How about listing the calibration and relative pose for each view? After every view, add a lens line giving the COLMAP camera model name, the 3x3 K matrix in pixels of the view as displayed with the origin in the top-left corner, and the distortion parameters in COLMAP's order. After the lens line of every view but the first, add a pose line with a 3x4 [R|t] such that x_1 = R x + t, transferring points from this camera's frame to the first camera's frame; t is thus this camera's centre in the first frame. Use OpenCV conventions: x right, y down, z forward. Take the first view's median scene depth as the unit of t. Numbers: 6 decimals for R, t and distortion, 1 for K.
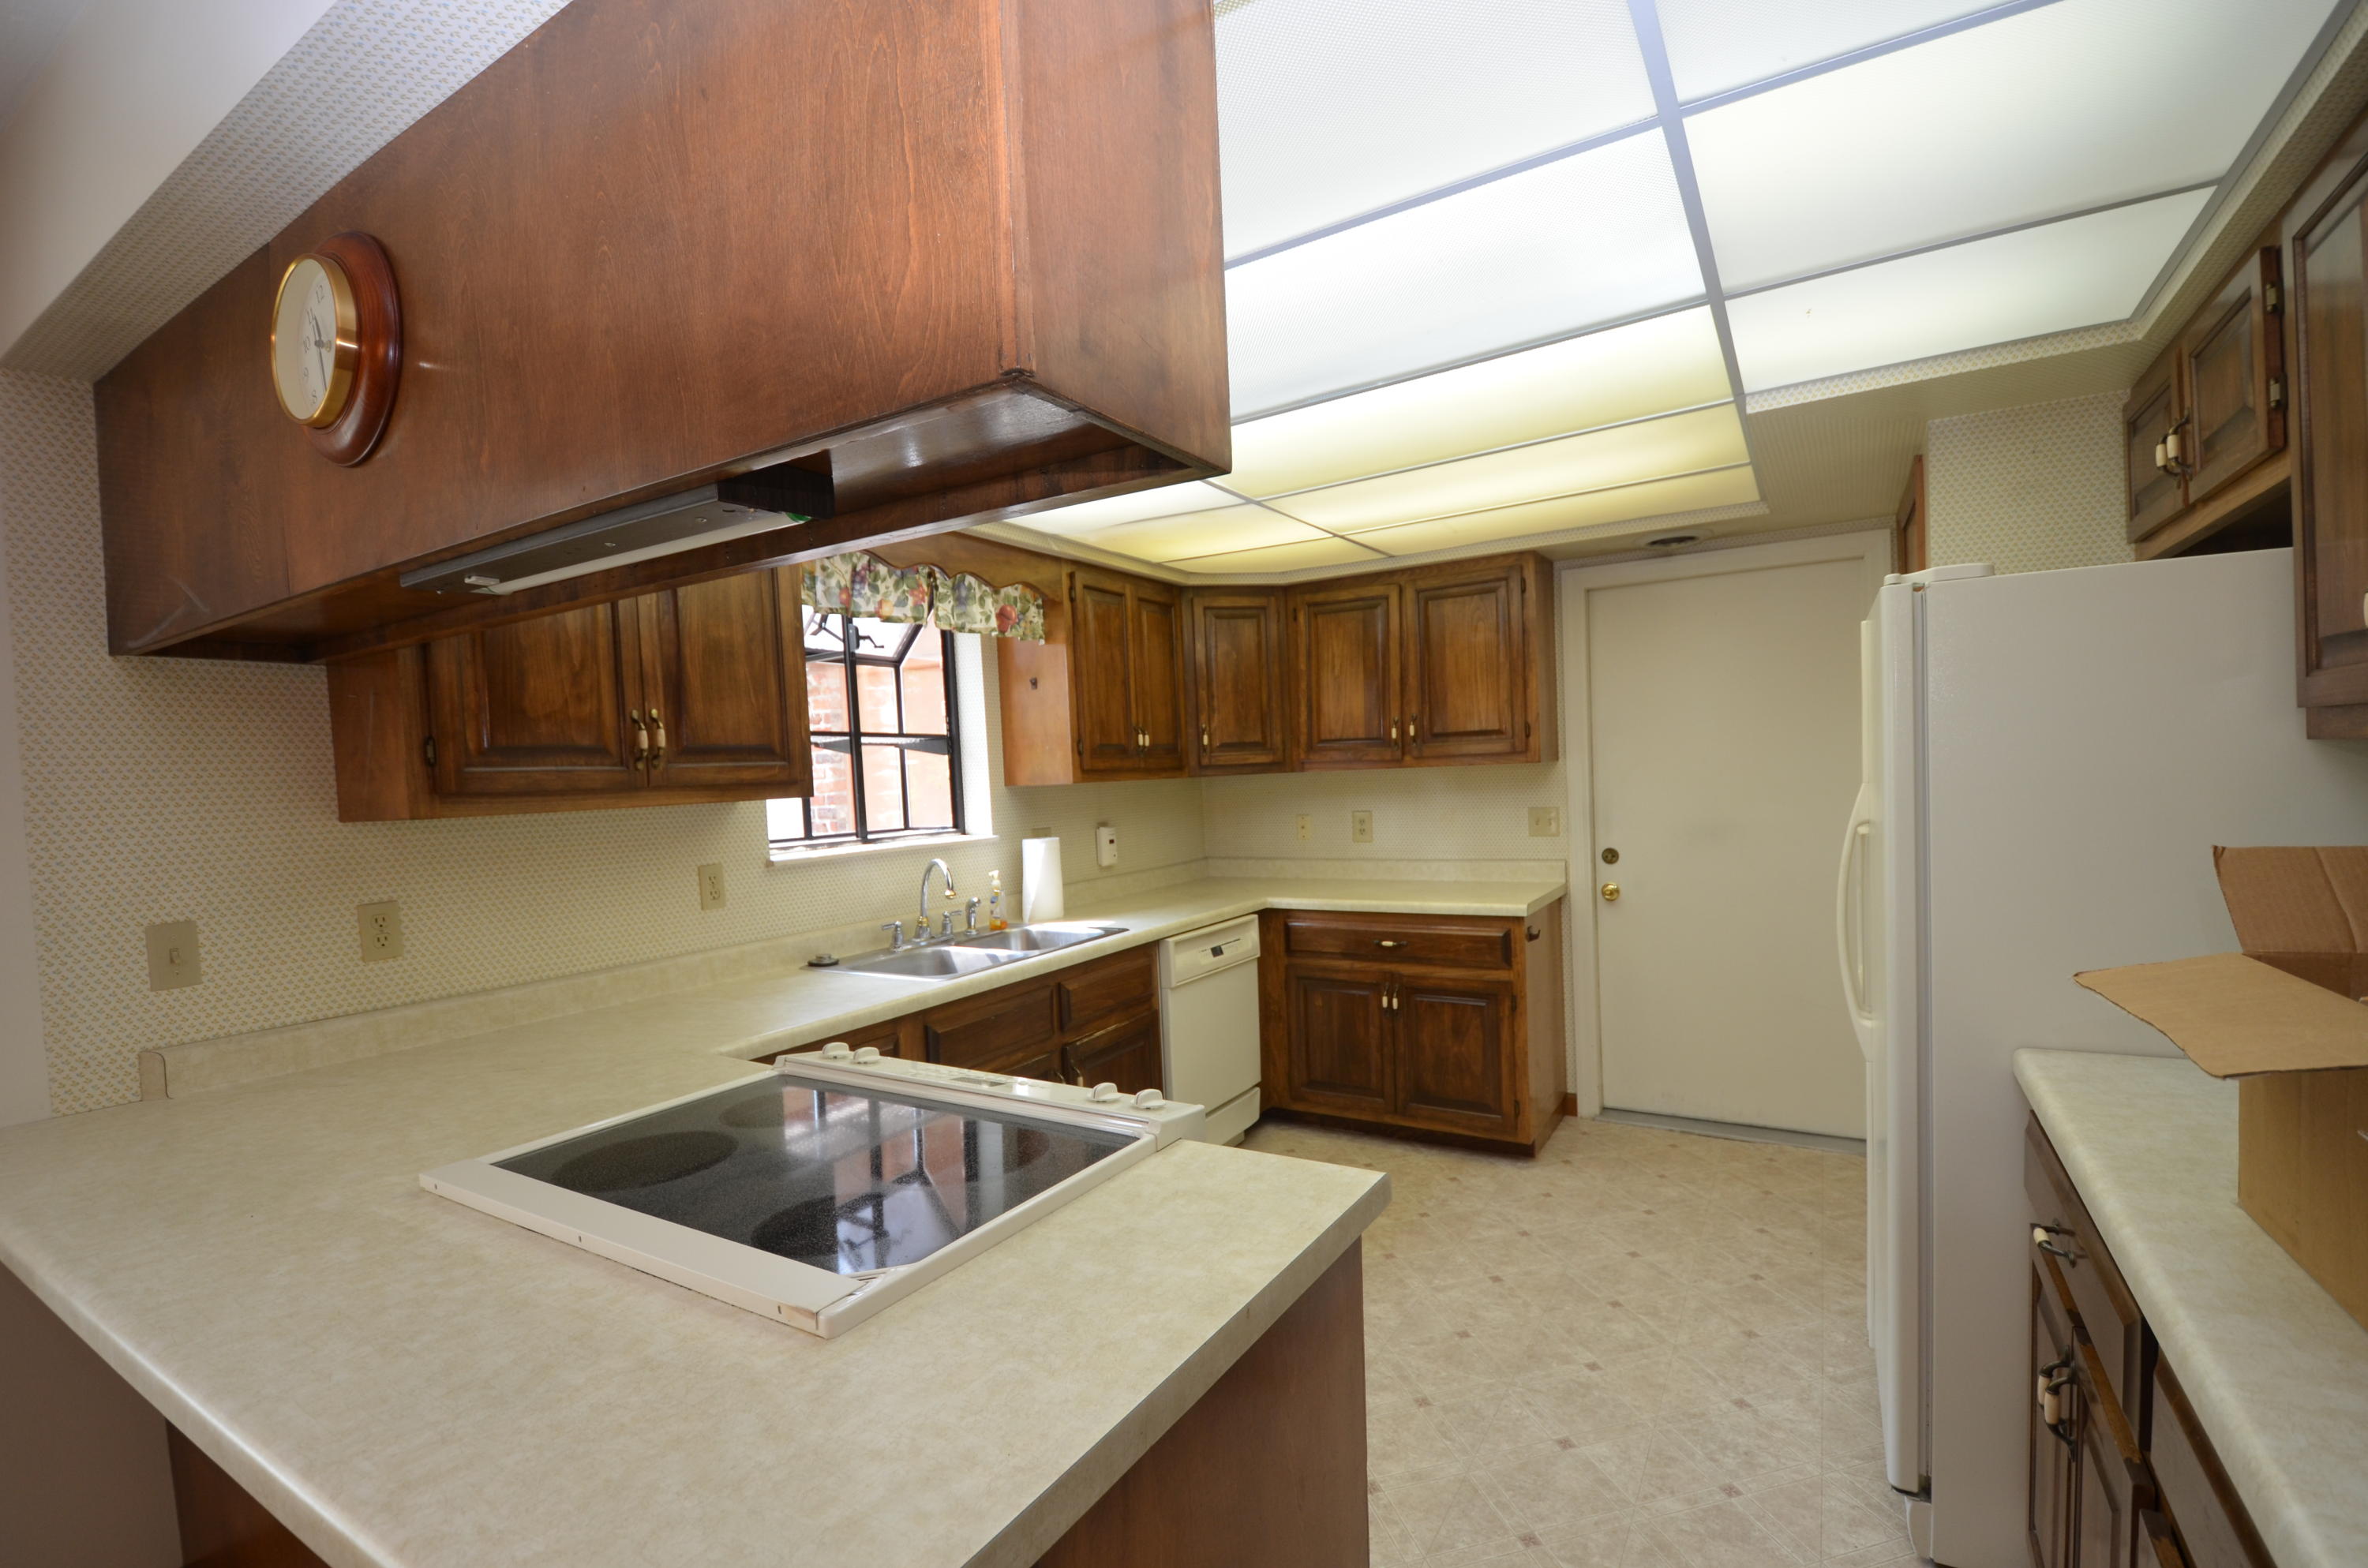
lens RADIAL K [[1057.6, 0, 1179.0], [0, 1057.6, 814.2], [0, 0, 1]] dist [0.008057, -0.020155]
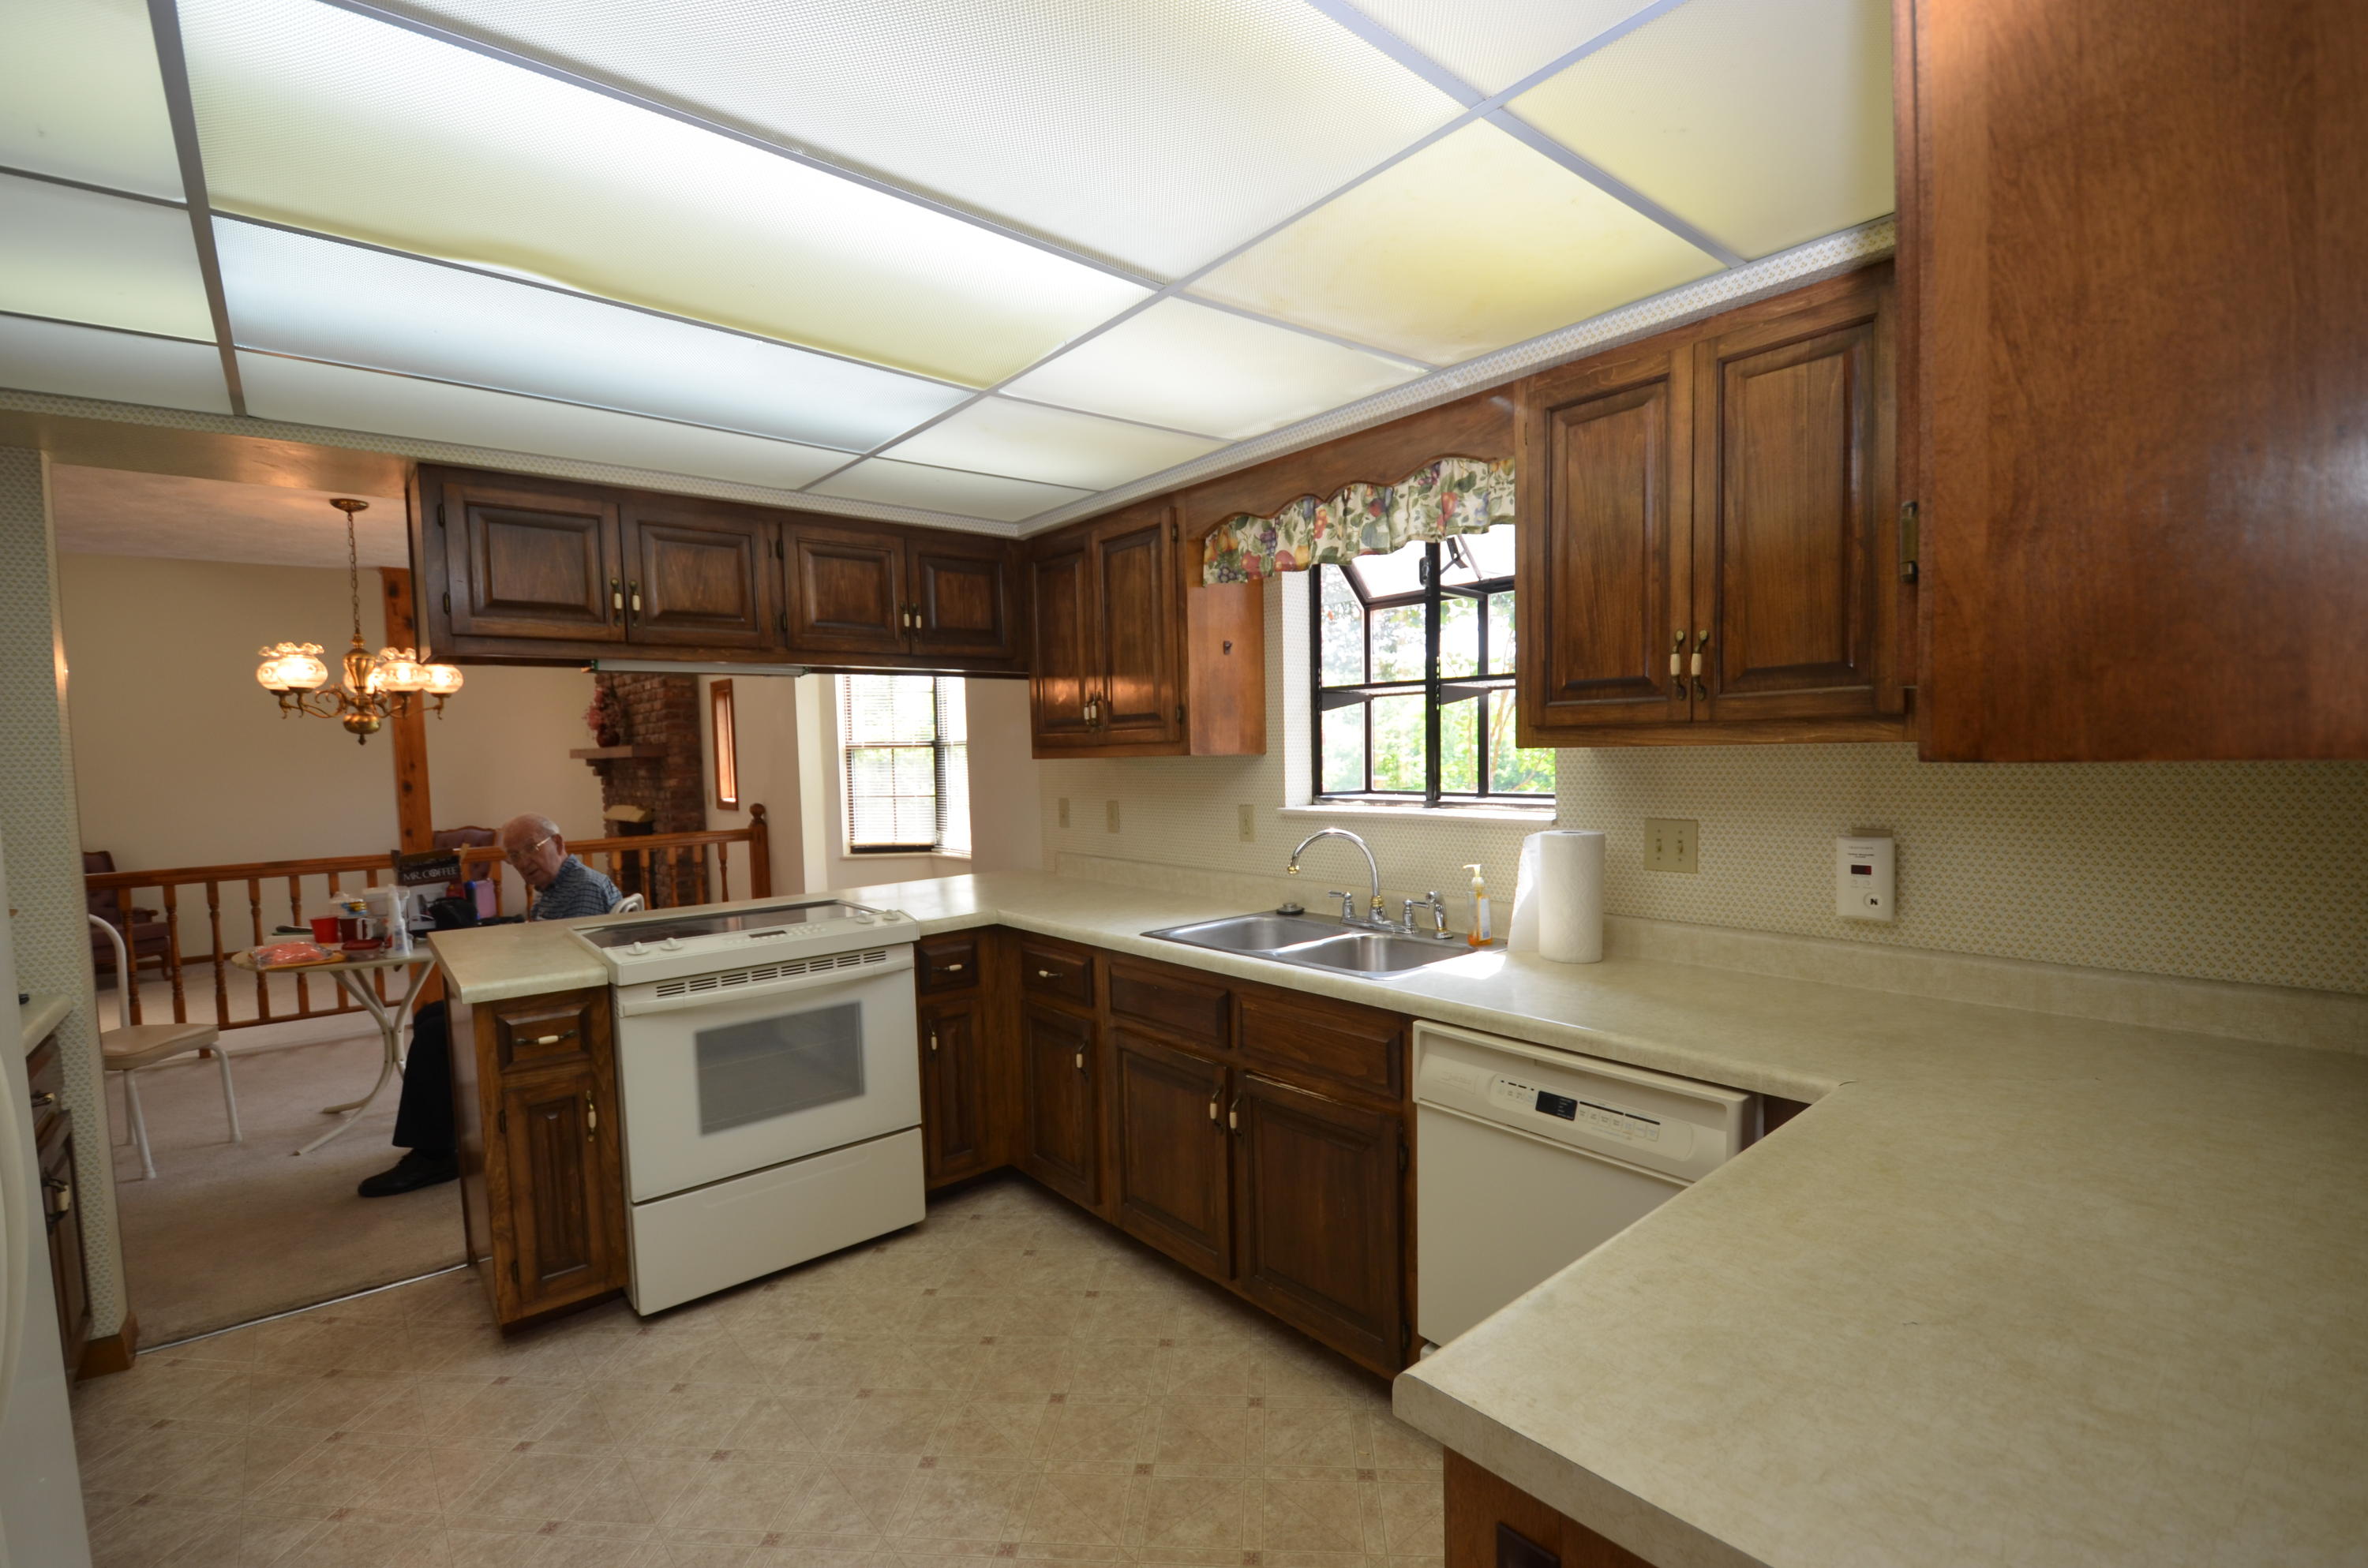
lens RADIAL K [[1057.6, 0, 1179.0], [0, 1057.6, 814.2], [0, 0, 1]] dist [0.008057, -0.020155]
pose [[-0.331987, 0.116518, -0.936060, 0.626403], [0.008798, 0.992681, 0.120445, -0.077069], [0.943243, 0.031750, -0.330582, 1.149962]]
